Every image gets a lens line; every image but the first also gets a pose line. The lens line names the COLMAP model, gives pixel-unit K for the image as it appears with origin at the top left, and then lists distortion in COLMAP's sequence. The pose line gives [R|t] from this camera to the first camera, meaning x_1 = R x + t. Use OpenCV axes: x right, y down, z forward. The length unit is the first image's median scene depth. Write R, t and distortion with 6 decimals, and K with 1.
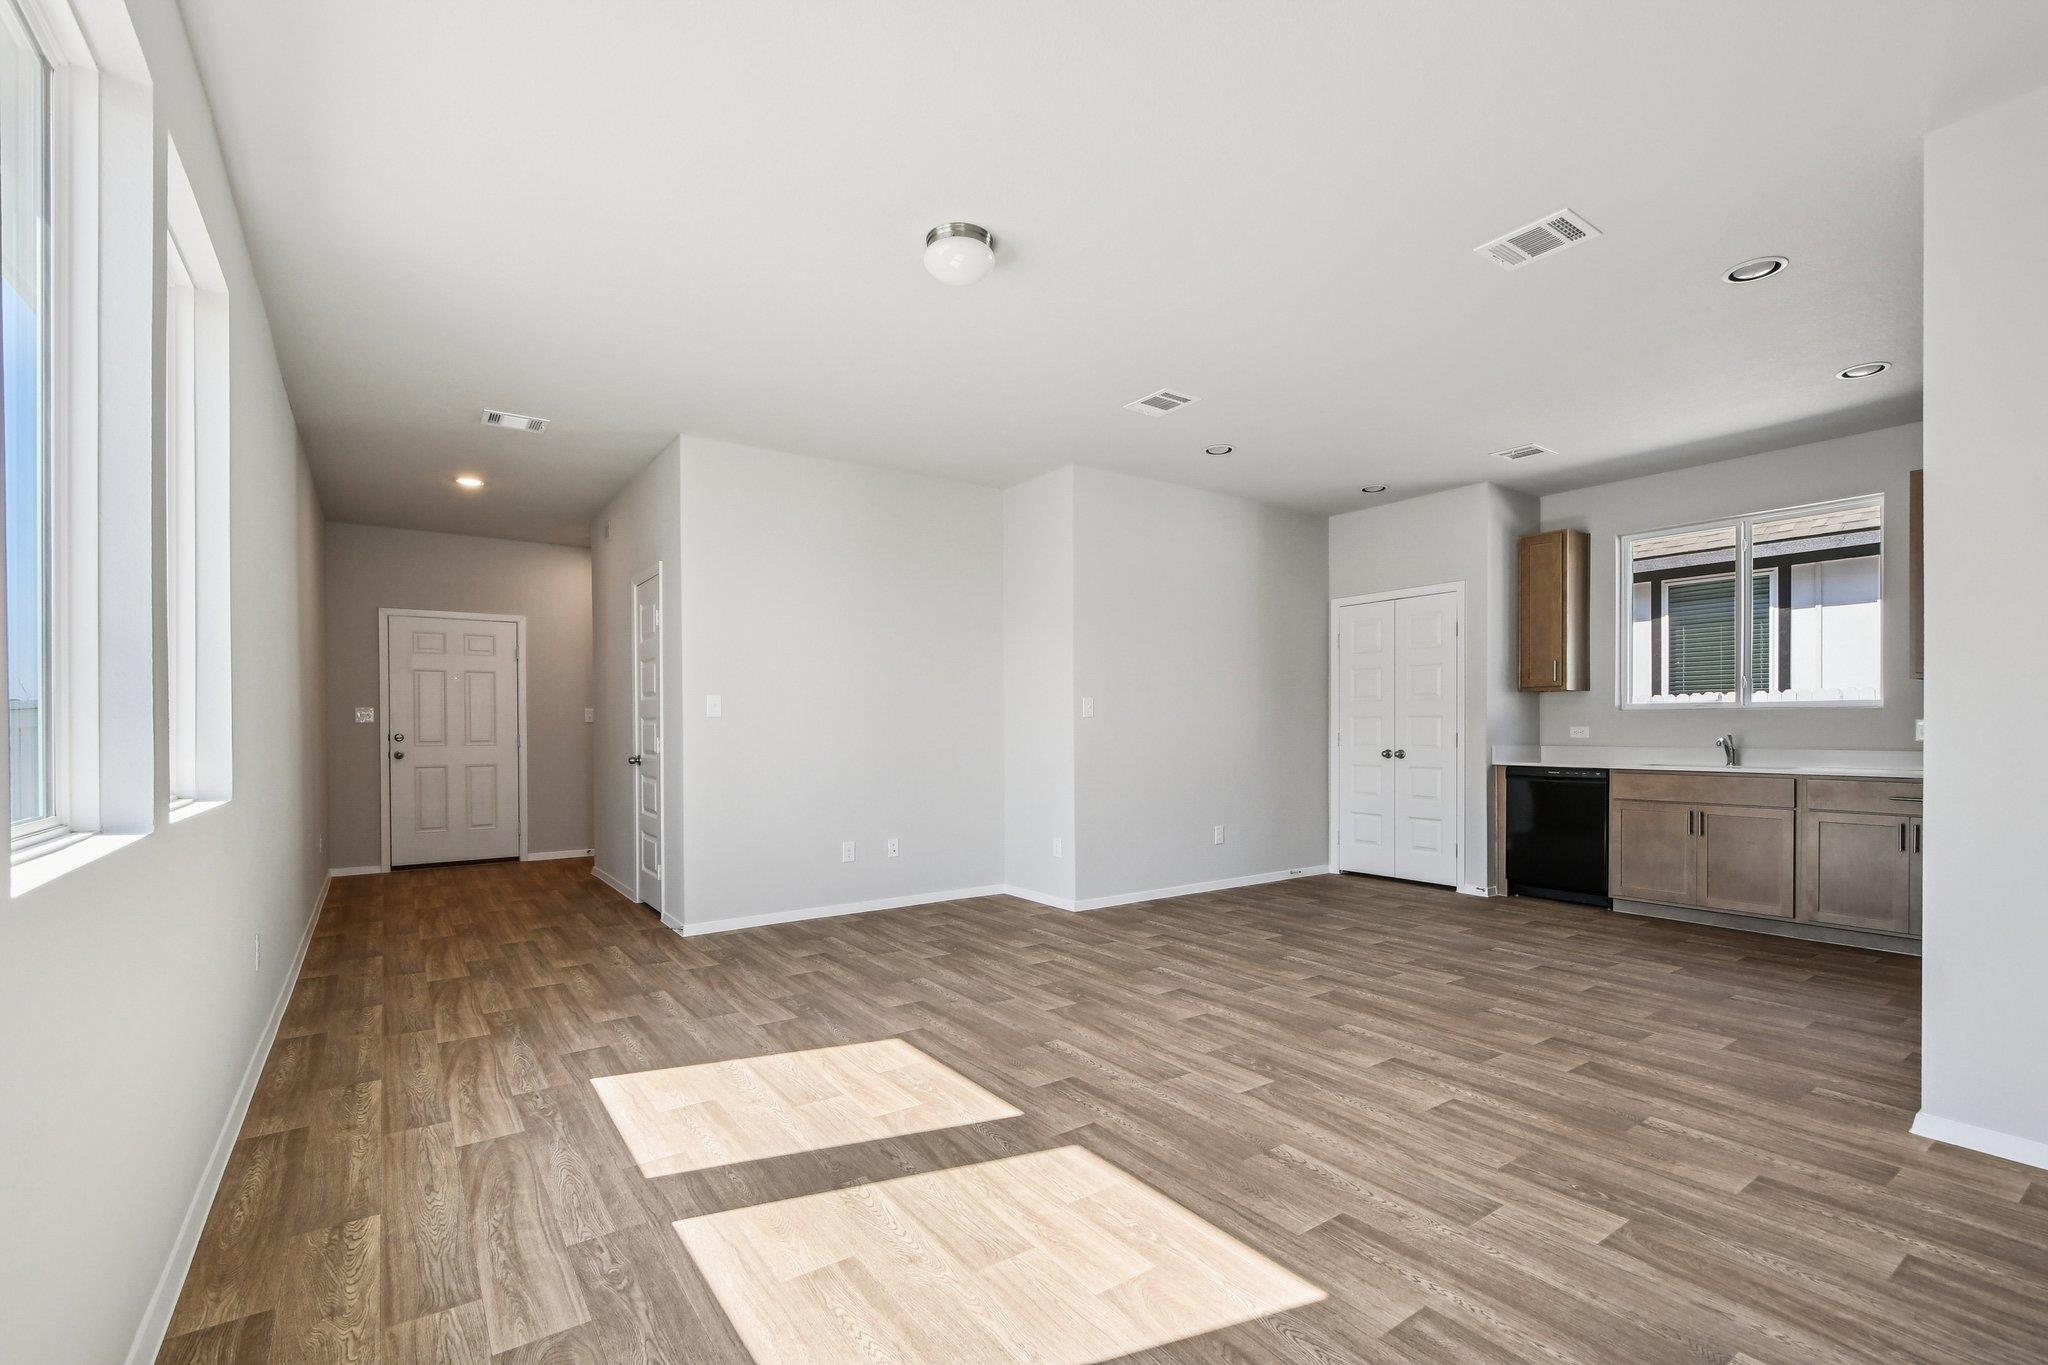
lens RADIAL K [[899.6, 0, 1013.5], [0, 899.6, 734.5], [0, 0, 1]] dist [0.004067, -0.004387]
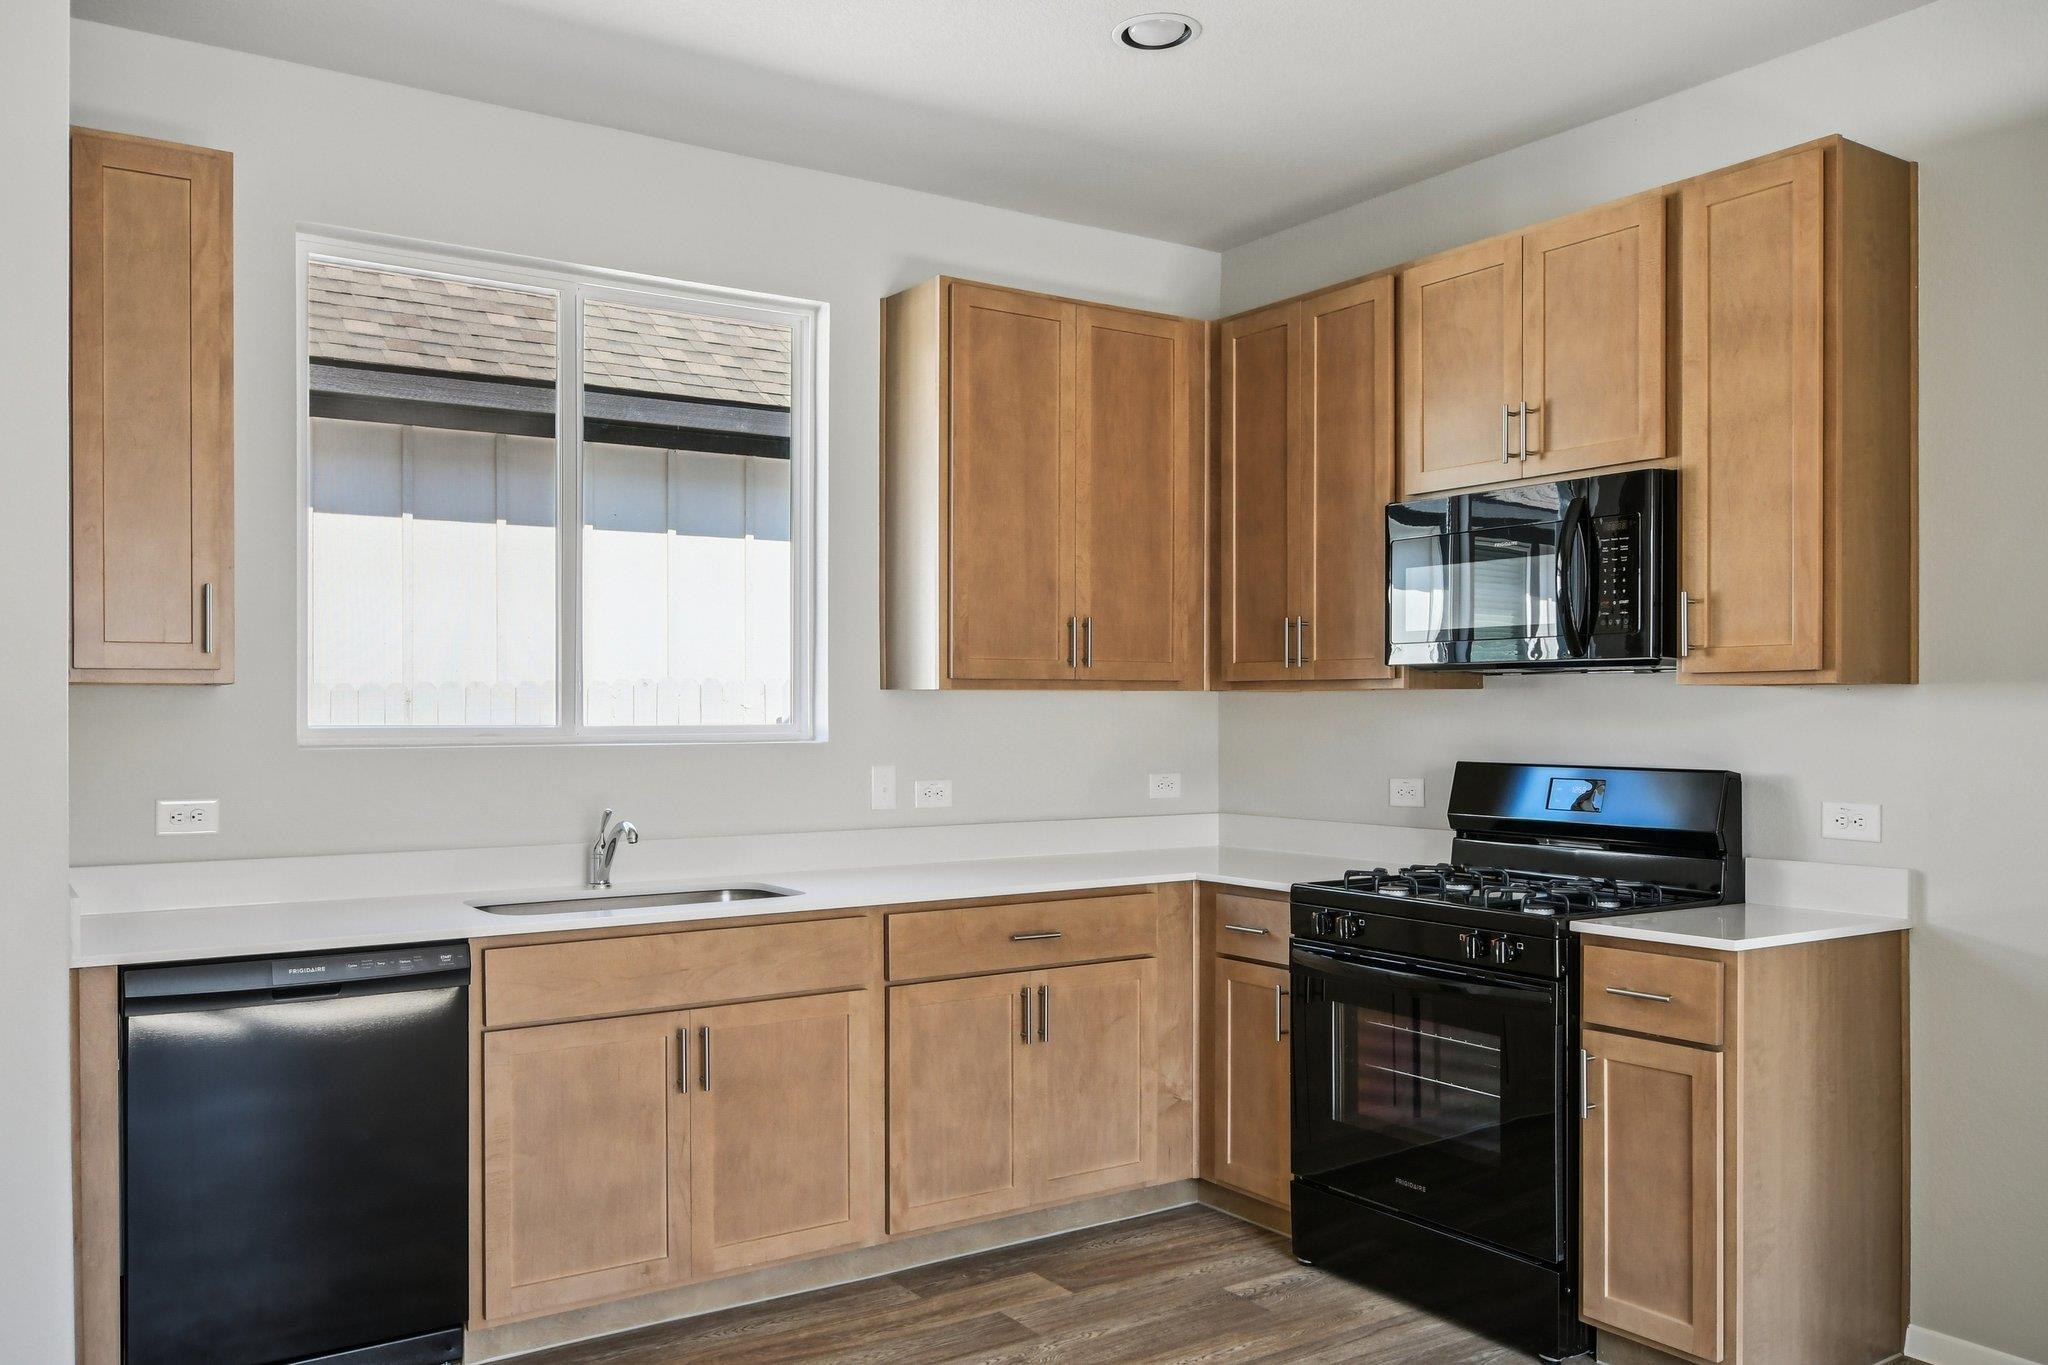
lens RADIAL K [[1599.5, 0, 1016.5], [0, 1599.5, 711.9], [0, 0, 1]] dist [0.000760, -0.002023]
pose [[0.017484, -0.001605, 0.999846, 0.086859], [0.007886, 0.999968, 0.001468, -0.041384], [-0.999816, 0.007859, 0.017496, 0.769531]]
